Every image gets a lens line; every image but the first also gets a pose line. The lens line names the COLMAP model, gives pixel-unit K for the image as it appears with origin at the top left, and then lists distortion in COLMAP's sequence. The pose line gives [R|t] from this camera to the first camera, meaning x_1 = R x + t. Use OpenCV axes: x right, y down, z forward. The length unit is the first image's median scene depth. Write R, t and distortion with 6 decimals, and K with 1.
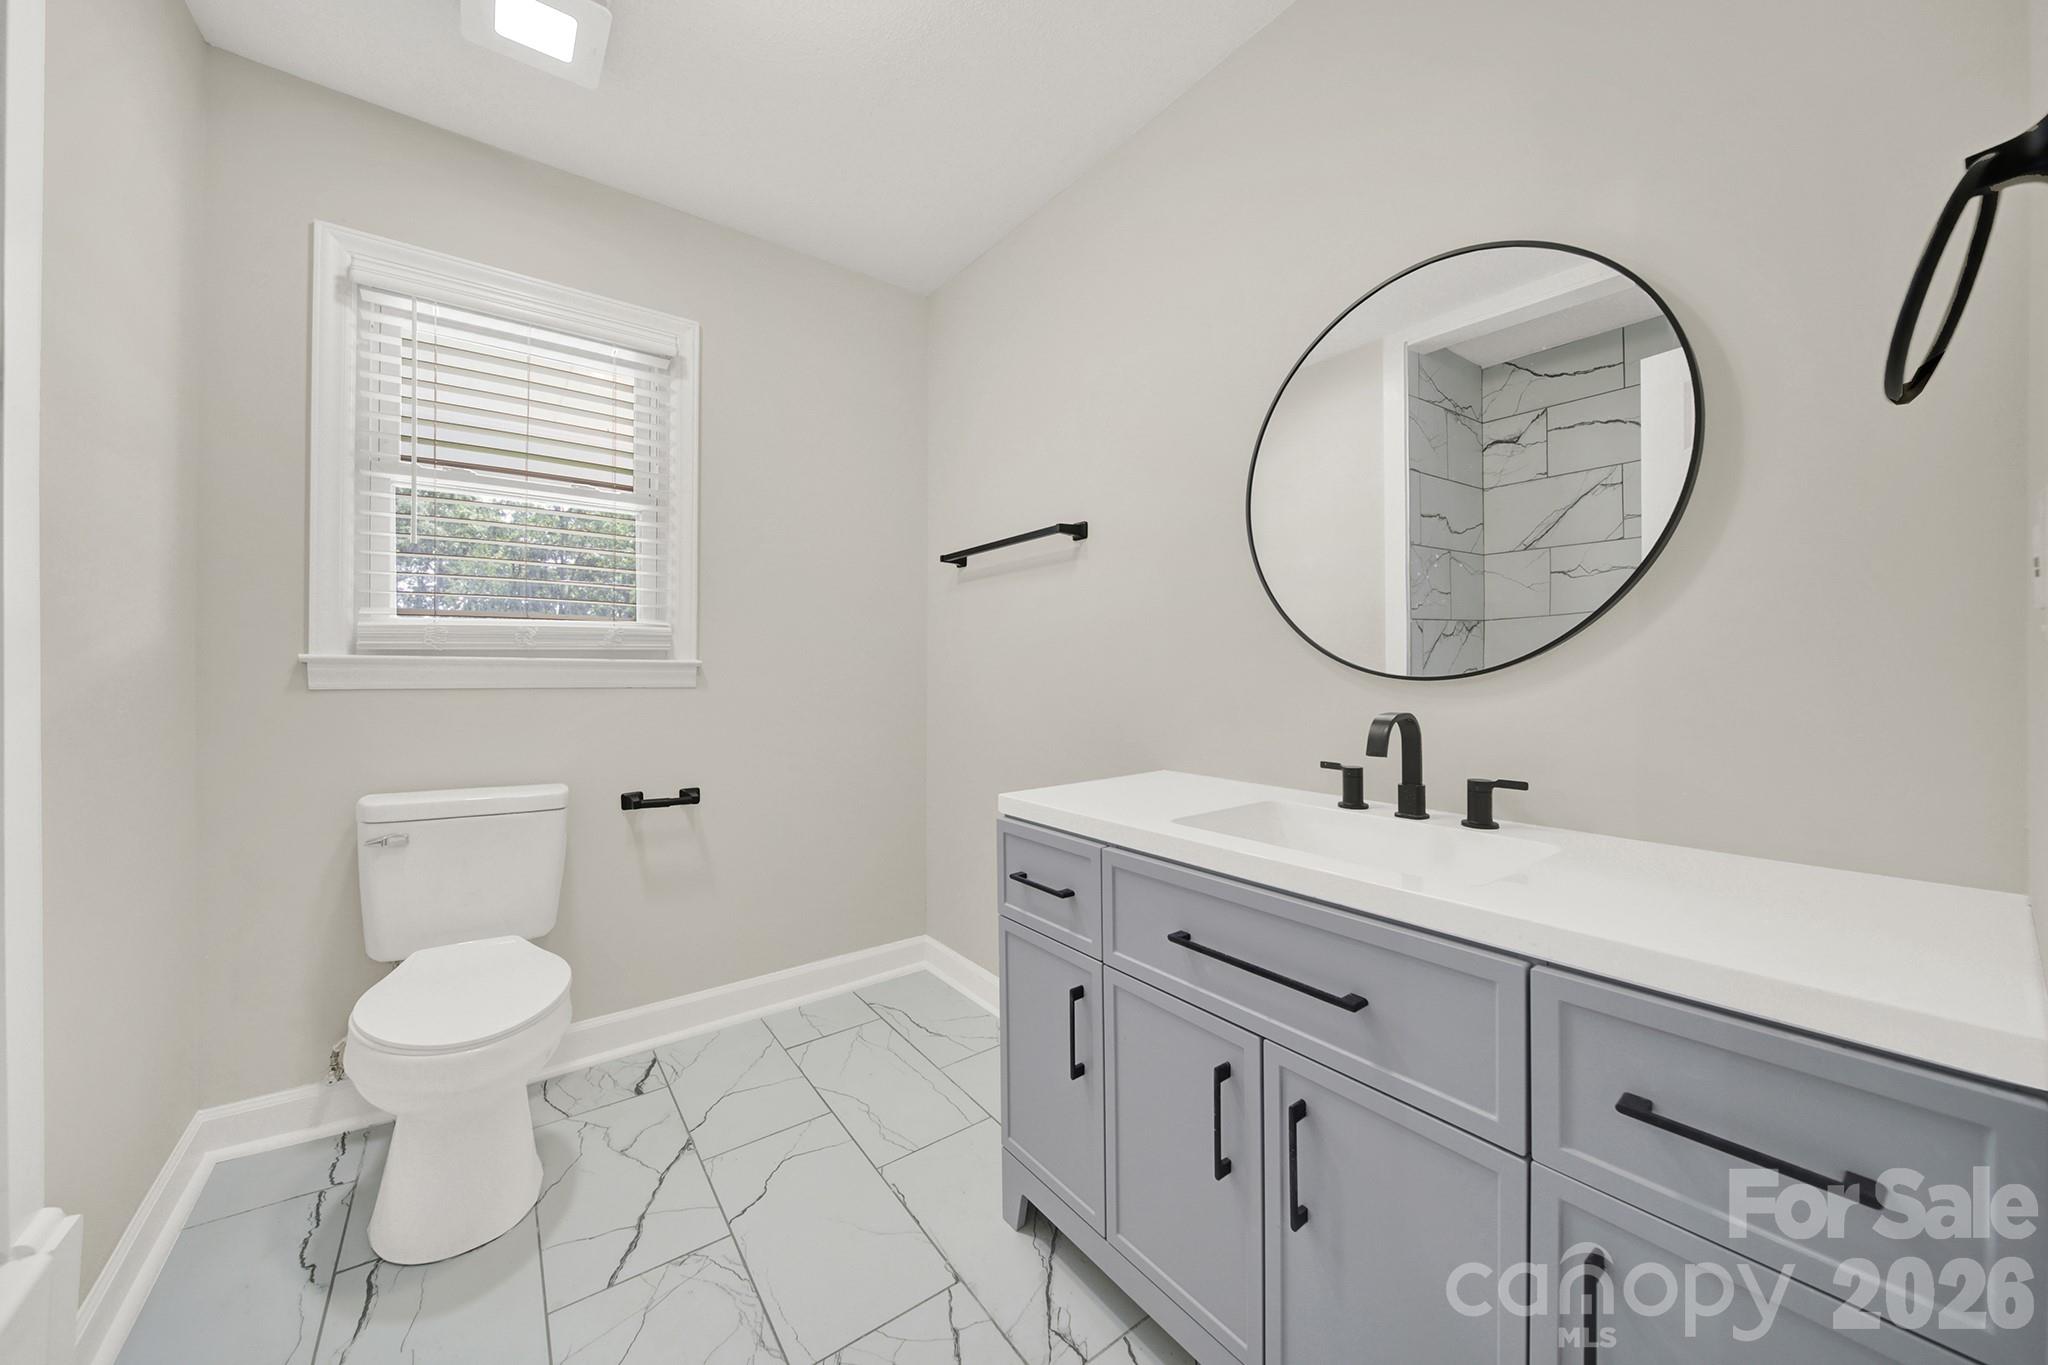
lens RADIAL K [[728.4, 0, 1028.9], [0, 728.4, 671.0], [0, 0, 1]] dist [-0.002101, -0.000229]
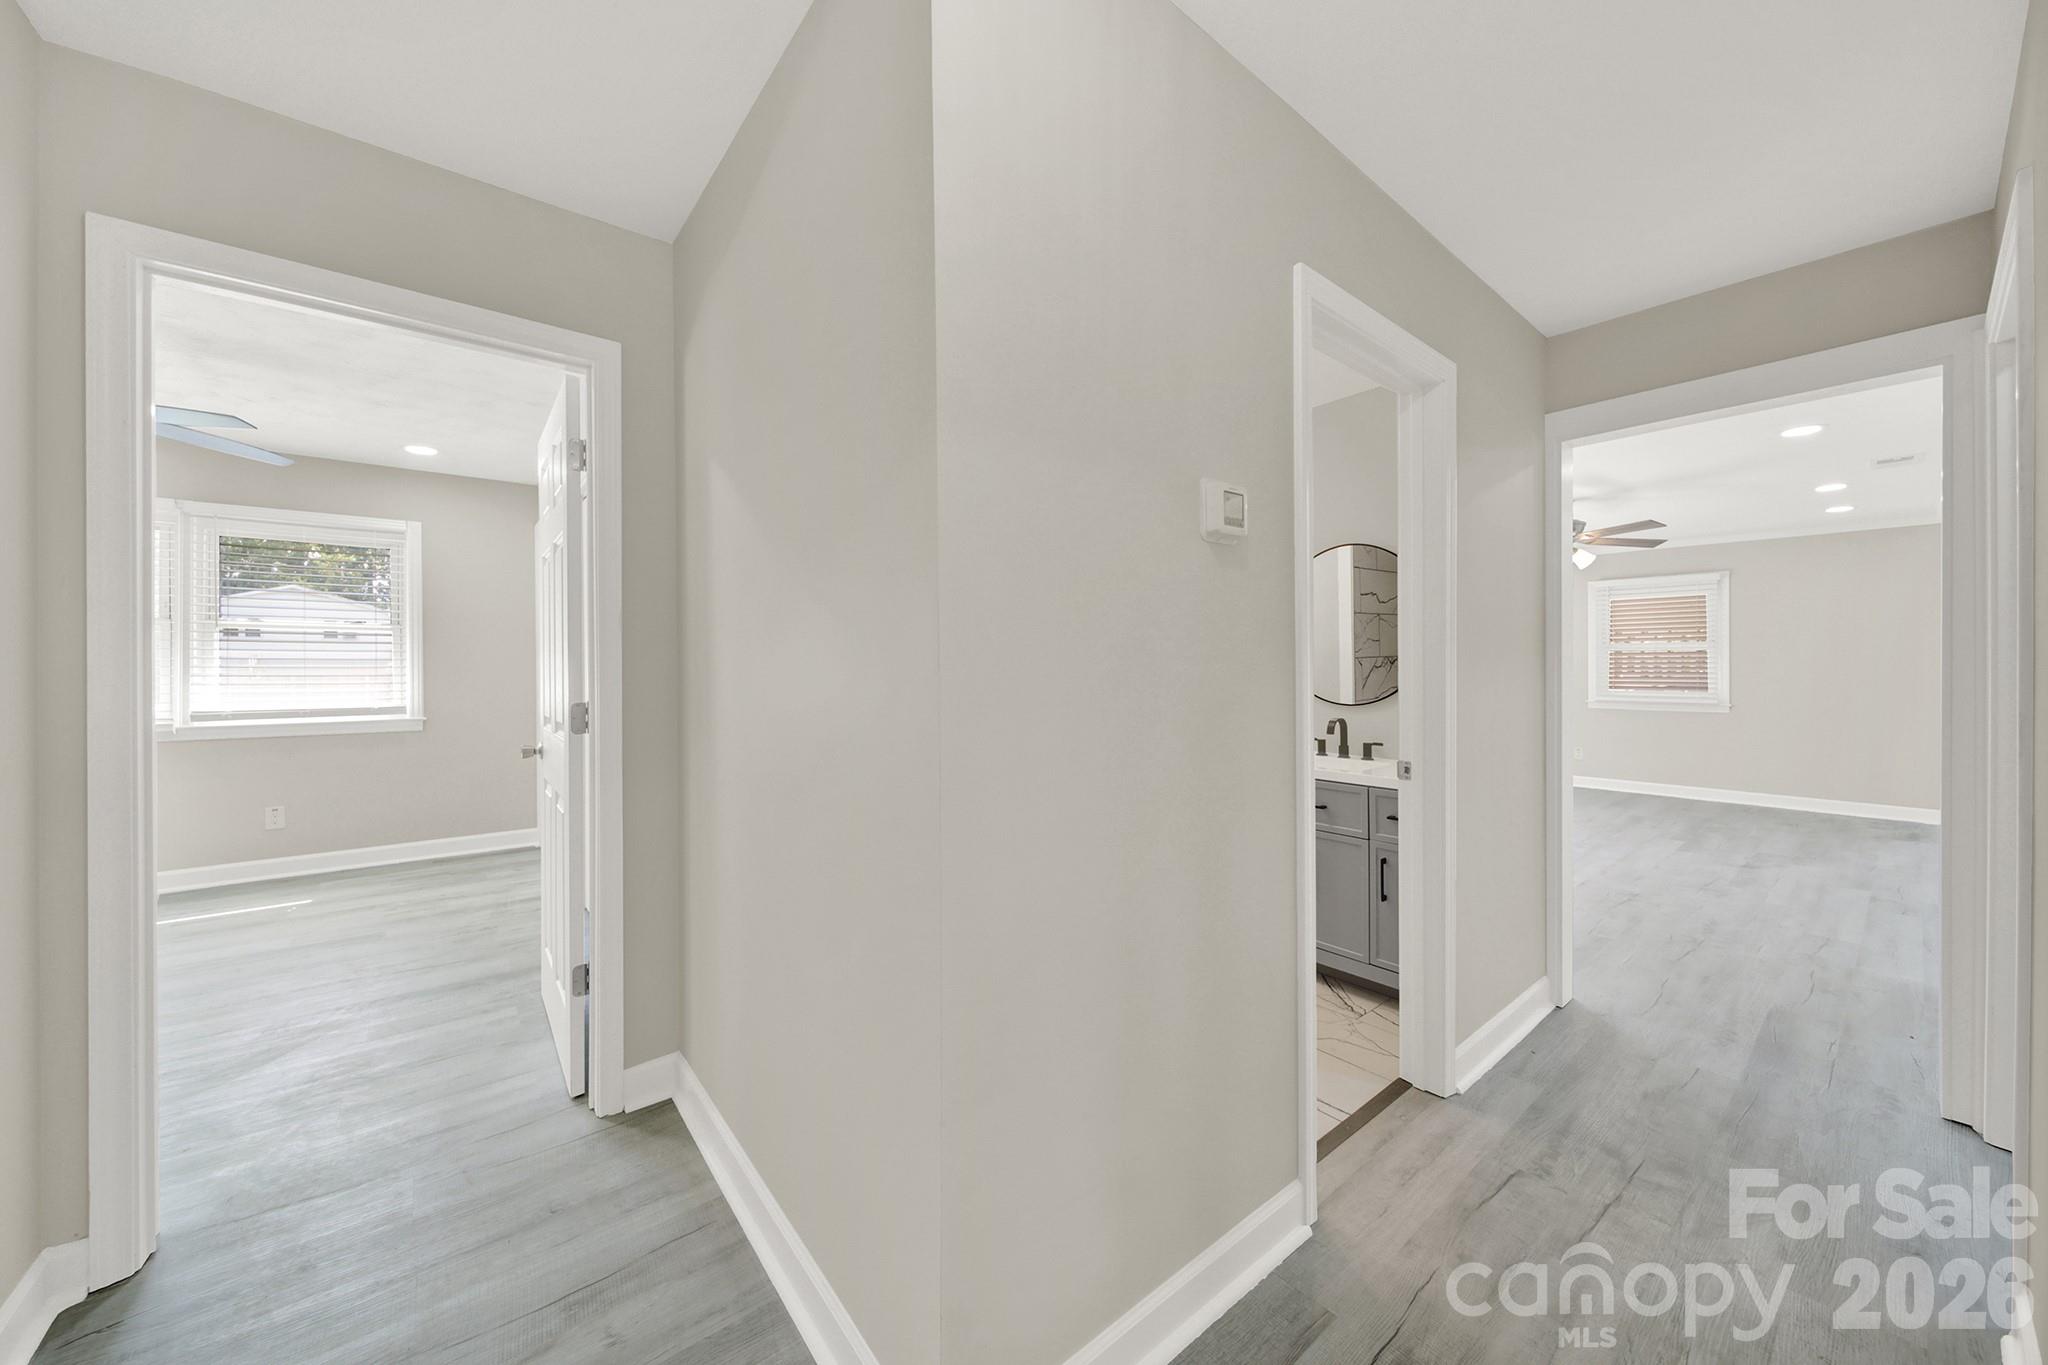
lens RADIAL K [[728.4, 0, 1028.9], [0, 728.4, 671.0], [0, 0, 1]] dist [-0.002101, -0.000229]
pose [[0.999138, -0.001114, 0.041499, -0.716275], [0.000938, 0.999990, 0.004257, -0.123601], [-0.041503, -0.004215, 0.999129, -1.570730]]
